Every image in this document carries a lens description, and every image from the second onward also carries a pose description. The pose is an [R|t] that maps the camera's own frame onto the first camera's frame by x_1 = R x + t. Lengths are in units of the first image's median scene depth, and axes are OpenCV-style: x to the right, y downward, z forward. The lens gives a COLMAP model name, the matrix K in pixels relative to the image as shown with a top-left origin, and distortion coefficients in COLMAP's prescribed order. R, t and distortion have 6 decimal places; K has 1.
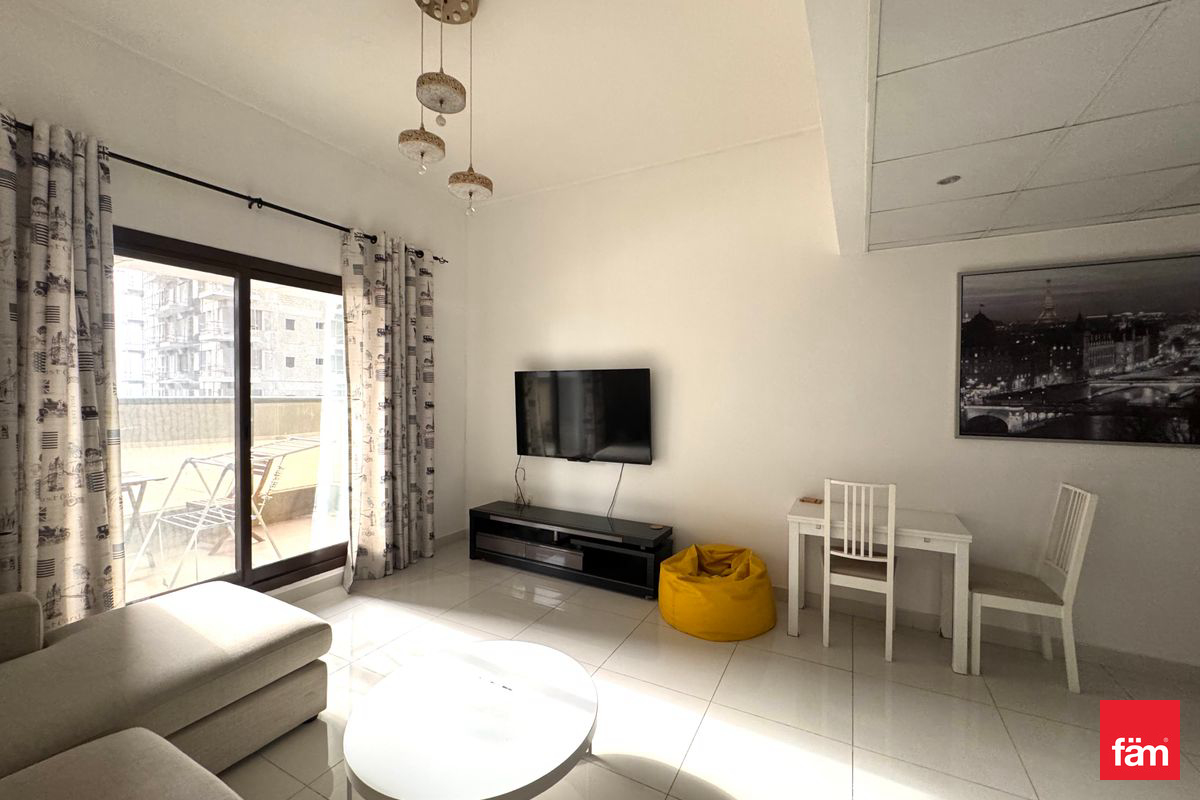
lens RADIAL K [[479.3, 0, 600.0], [0, 479.3, 400.0], [0, 0, 1]] dist [-0.001226, -0.000218]
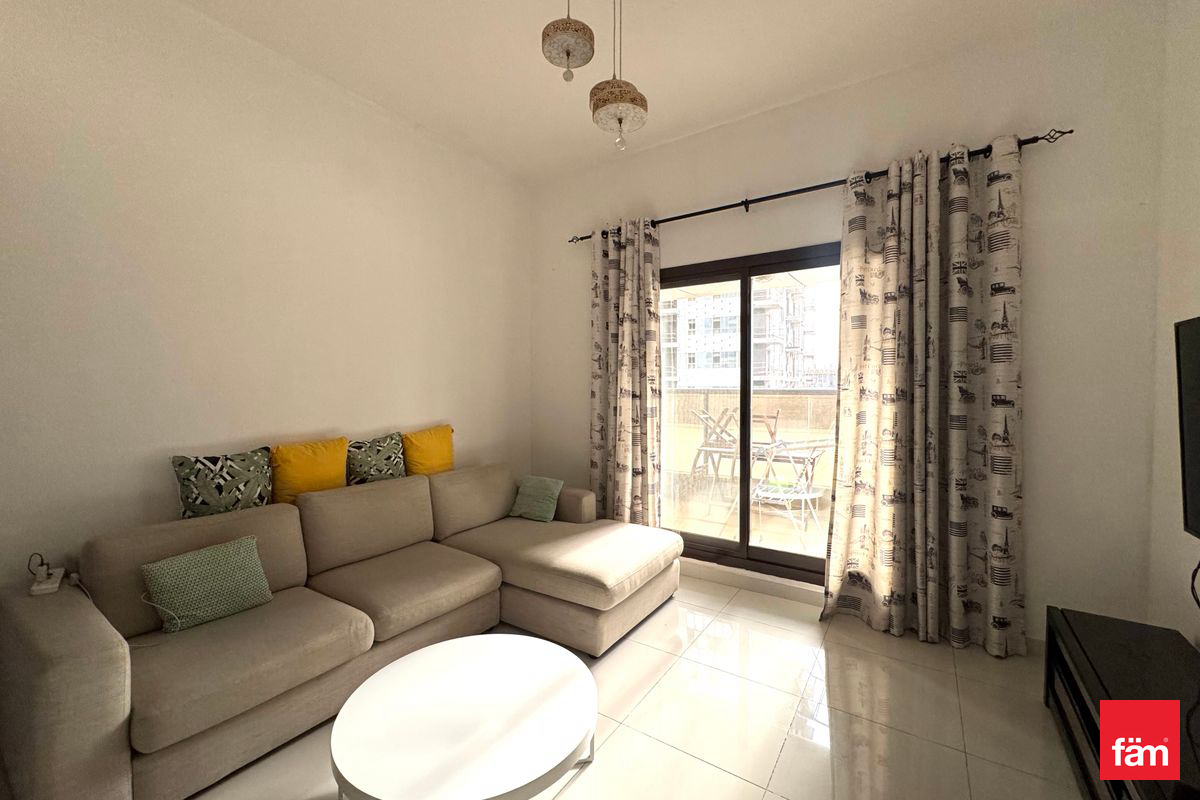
lens RADIAL K [[479.3, 0, 600.0], [0, 479.3, 400.0], [0, 0, 1]] dist [-0.001226, -0.000218]
pose [[-0.104916, 0.020801, -0.994264, 0.316261], [-0.015521, 0.999625, 0.022551, 0.004641], [0.994360, 0.017798, -0.104554, 0.643229]]
